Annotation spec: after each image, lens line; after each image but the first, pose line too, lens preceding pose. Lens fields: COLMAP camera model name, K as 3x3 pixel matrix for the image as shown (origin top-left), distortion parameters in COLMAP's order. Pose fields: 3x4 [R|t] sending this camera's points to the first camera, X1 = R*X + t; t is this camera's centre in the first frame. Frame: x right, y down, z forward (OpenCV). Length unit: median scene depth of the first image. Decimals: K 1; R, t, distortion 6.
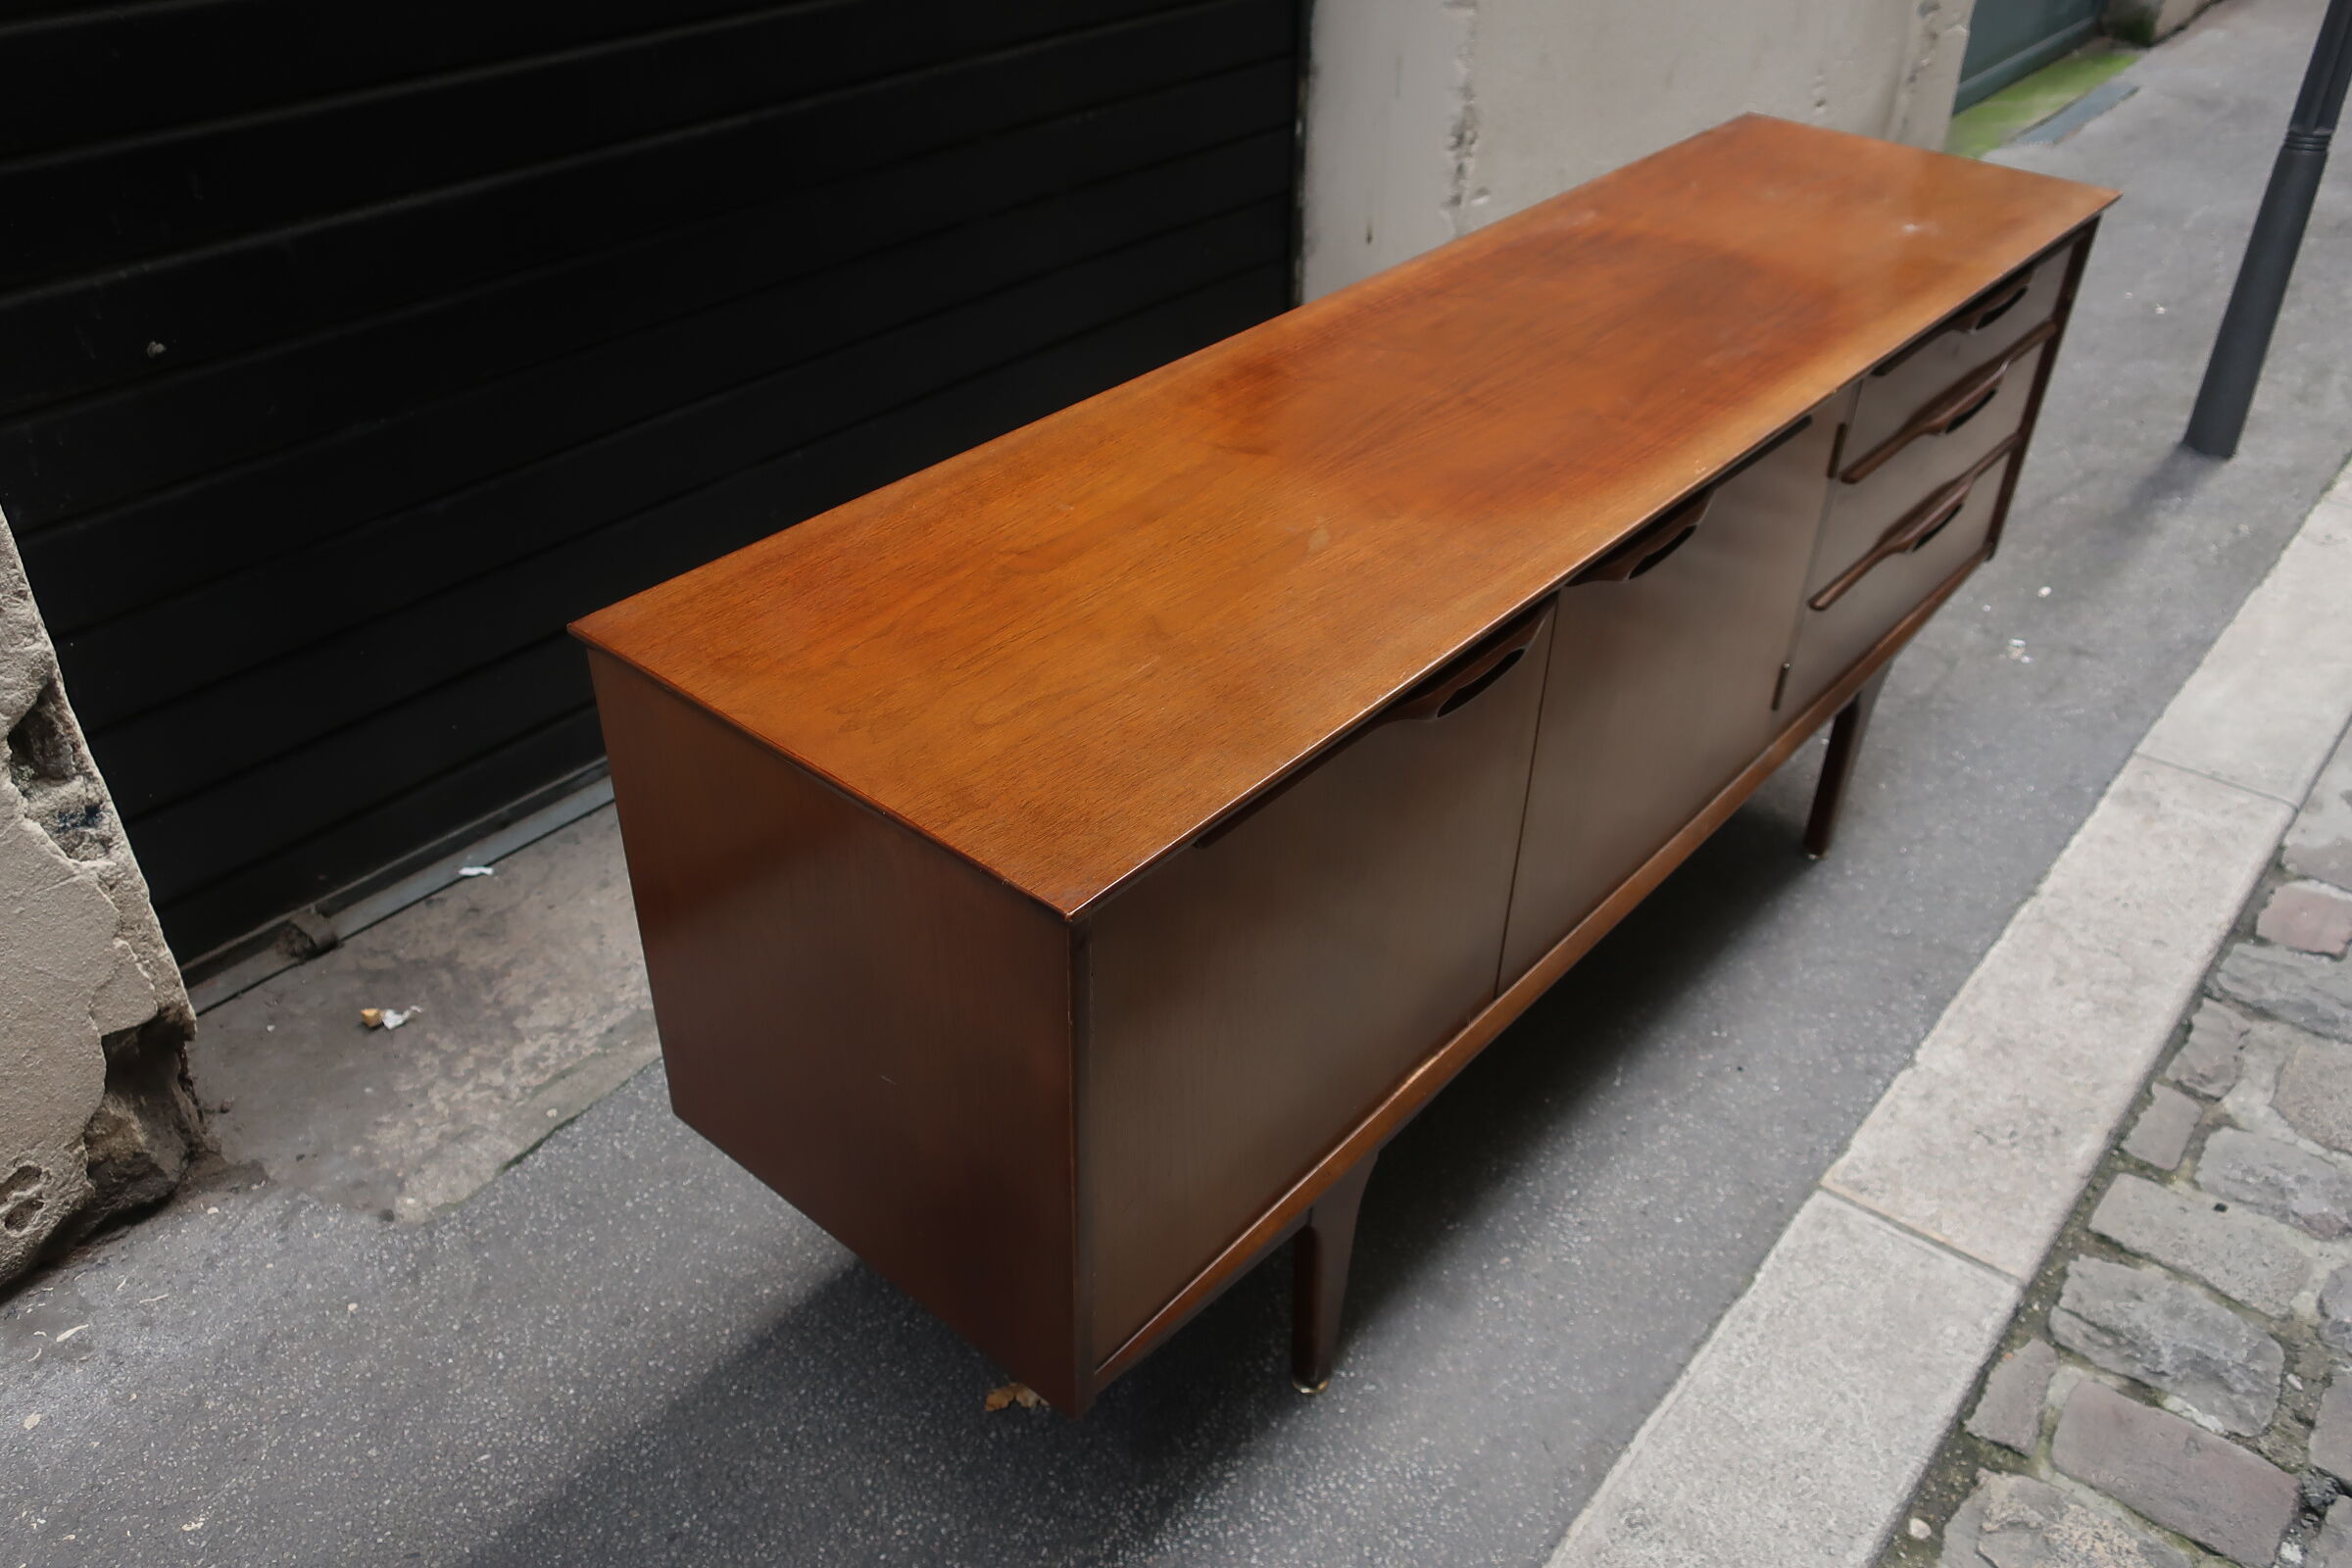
lens RADIAL K [[1849.6, 0, 1168.5], [0, 1849.6, 792.3], [0, 0, 1]] dist [0.004672, -0.010981]
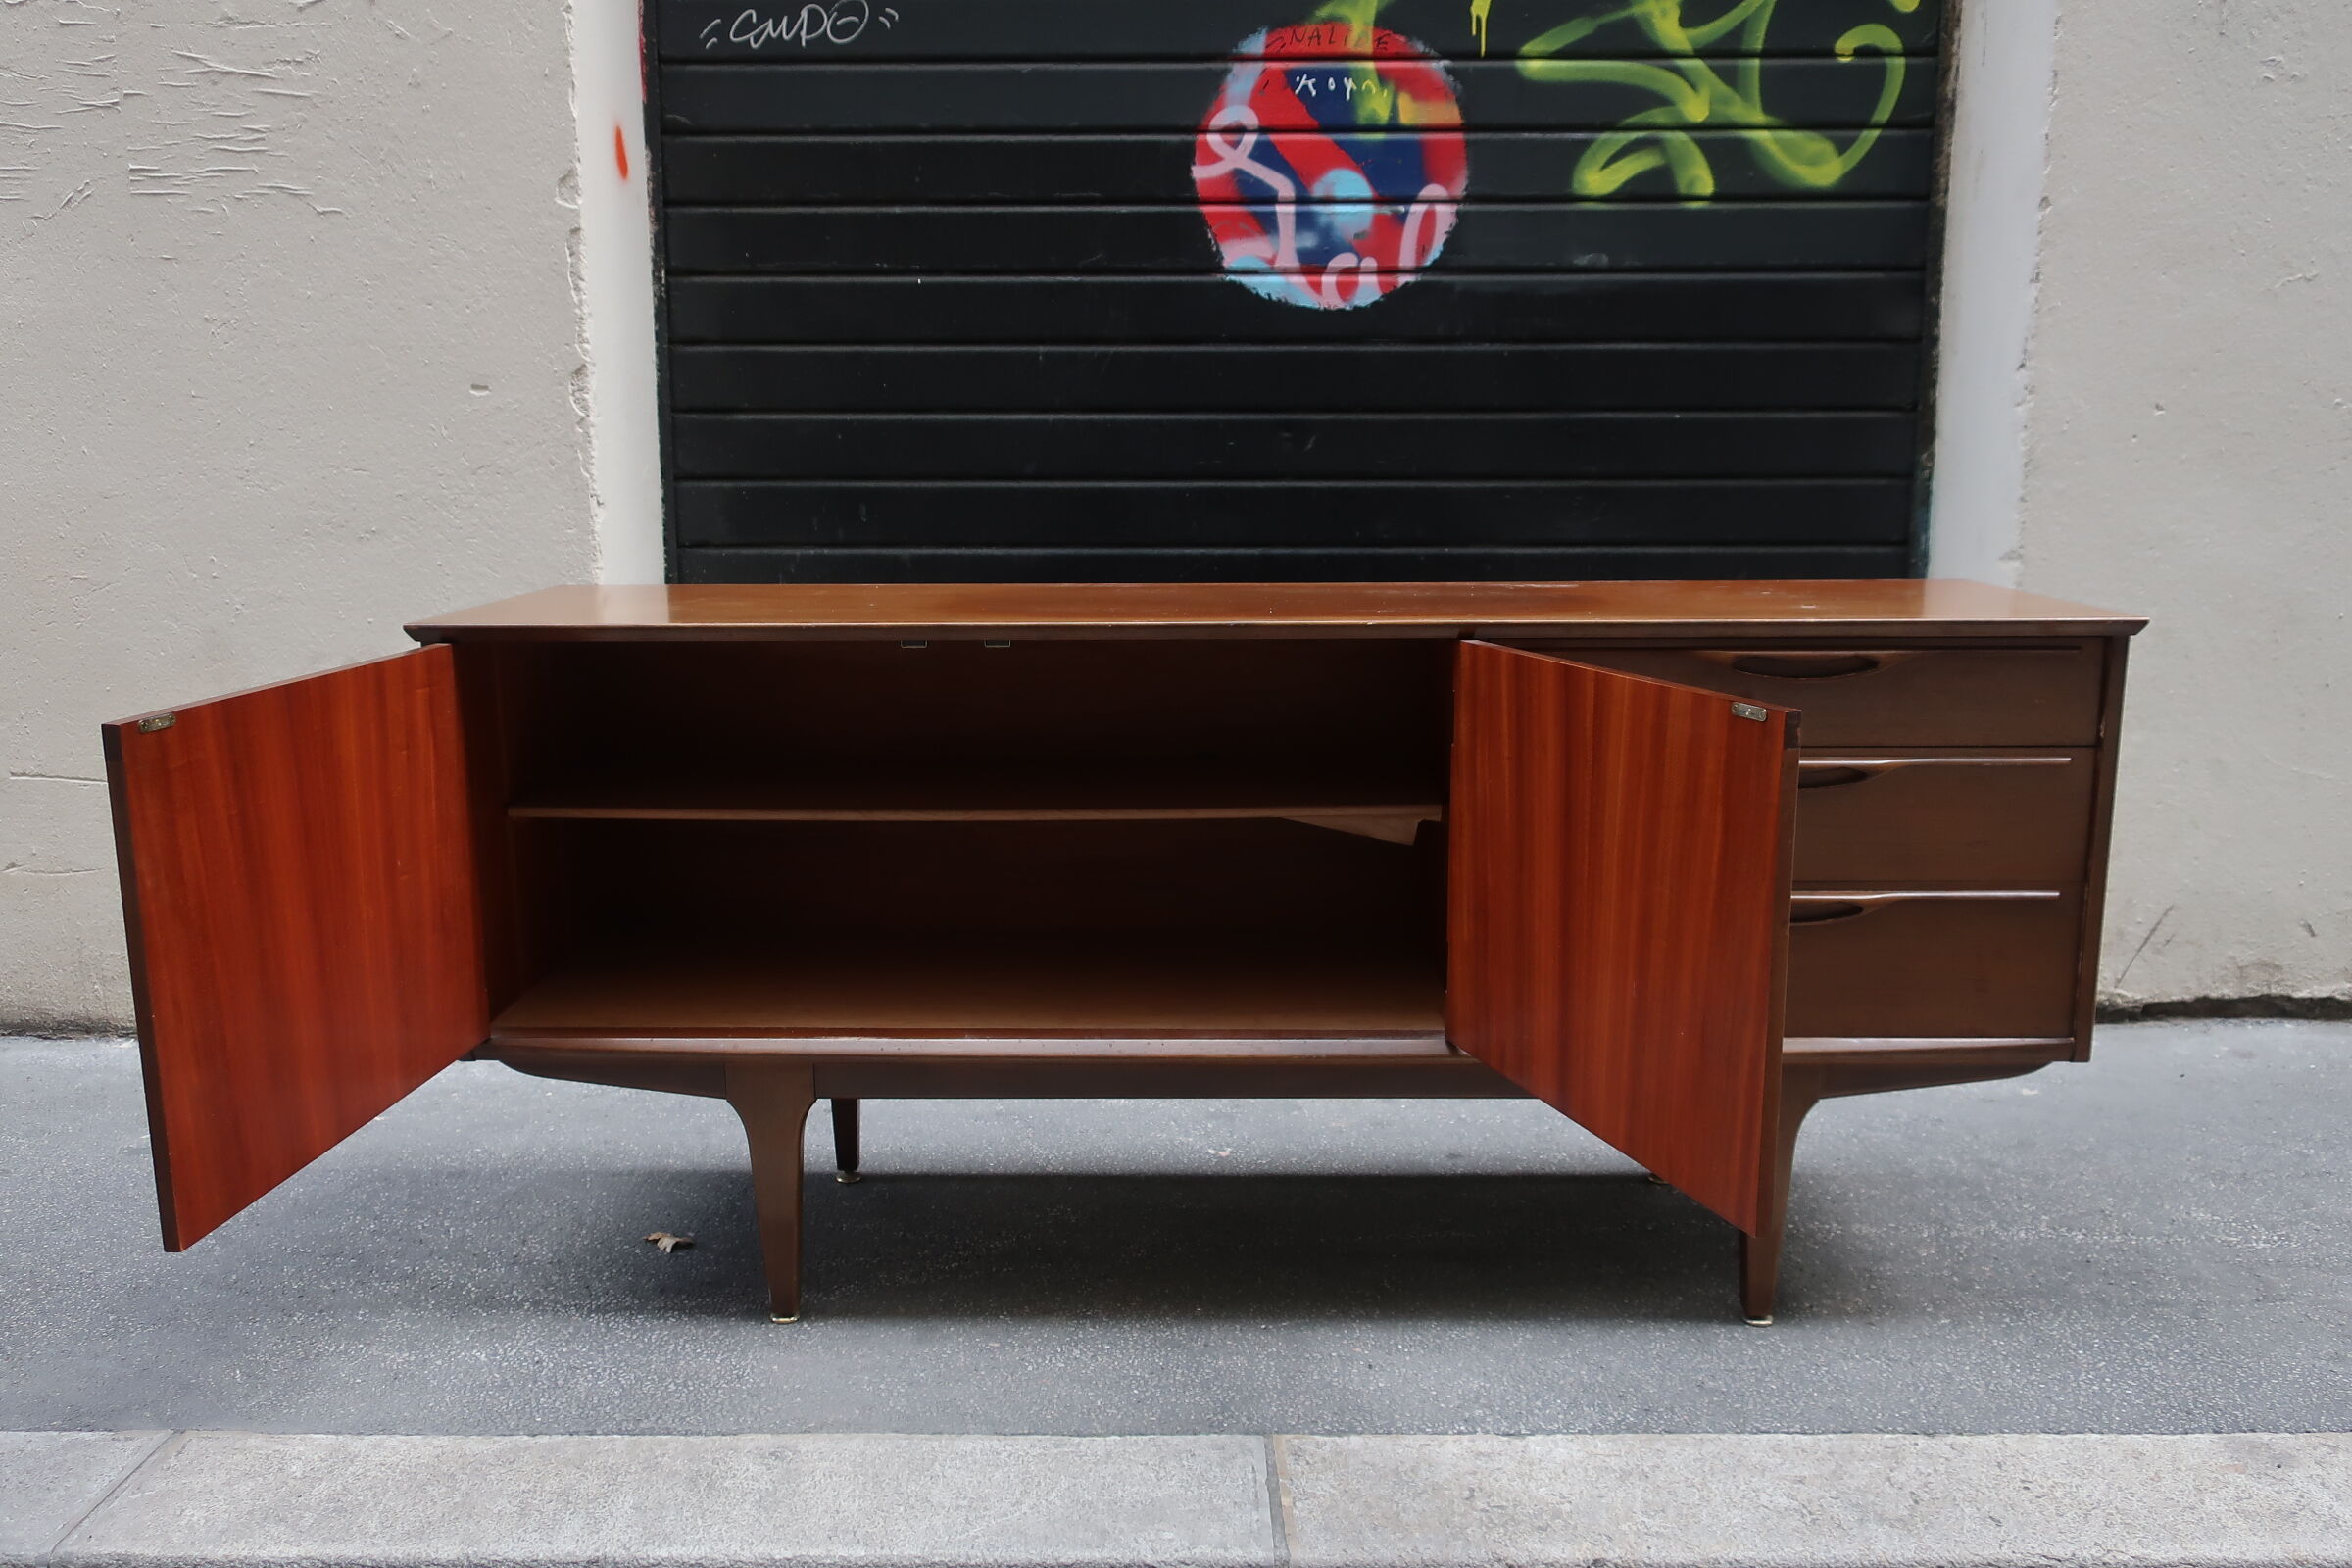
lens RADIAL K [[1849.6, 0, 1163.6], [0, 1849.6, 786.1], [0, 0, 1]] dist [0.004672, -0.010981]
pose [[0.631240, 0.124724, -0.765494, 0.978560], [-0.431143, 0.876865, -0.212659, 0.142338], [0.644711, 0.464276, 0.607285, 0.227771]]
